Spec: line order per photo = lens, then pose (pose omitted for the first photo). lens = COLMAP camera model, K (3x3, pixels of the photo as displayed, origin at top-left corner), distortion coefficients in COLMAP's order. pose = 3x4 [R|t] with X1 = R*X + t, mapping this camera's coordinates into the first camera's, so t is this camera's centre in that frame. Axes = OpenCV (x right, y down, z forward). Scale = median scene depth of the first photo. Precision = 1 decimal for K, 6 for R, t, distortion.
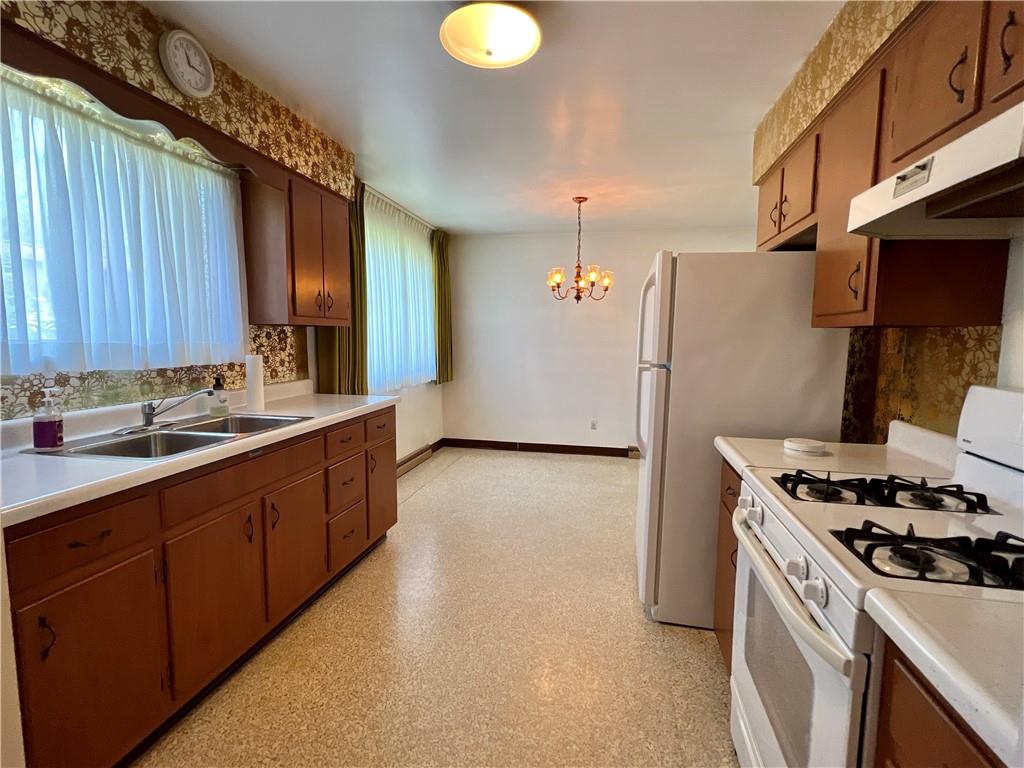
lens RADIAL K [[489.3, 0, 512.0], [0, 489.3, 384.0], [0, 0, 1]] dist [-0.002877, 0.000154]
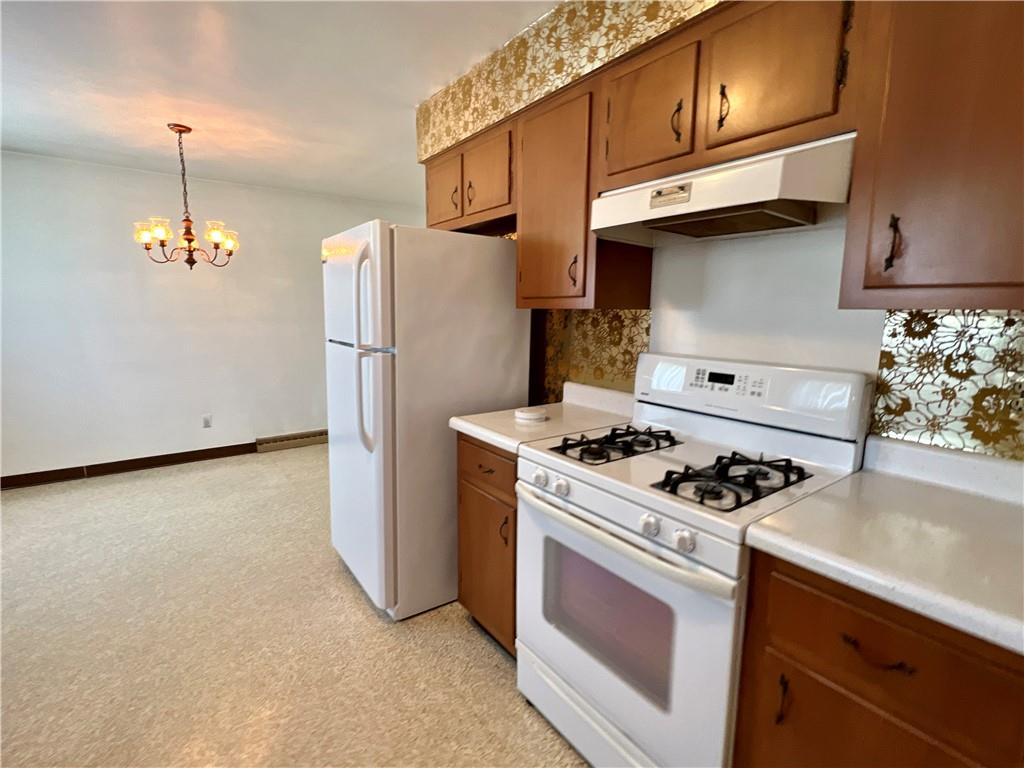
lens RADIAL K [[488.8, 0, 515.1], [0, 488.8, 382.3], [0, 0, 1]] dist [0.002074, 0.000671]
pose [[0.666101, -0.112486, 0.737331, -0.226210], [0.071356, 0.993638, 0.087125, -0.042540], [-0.742440, -0.005421, 0.669890, 0.236159]]
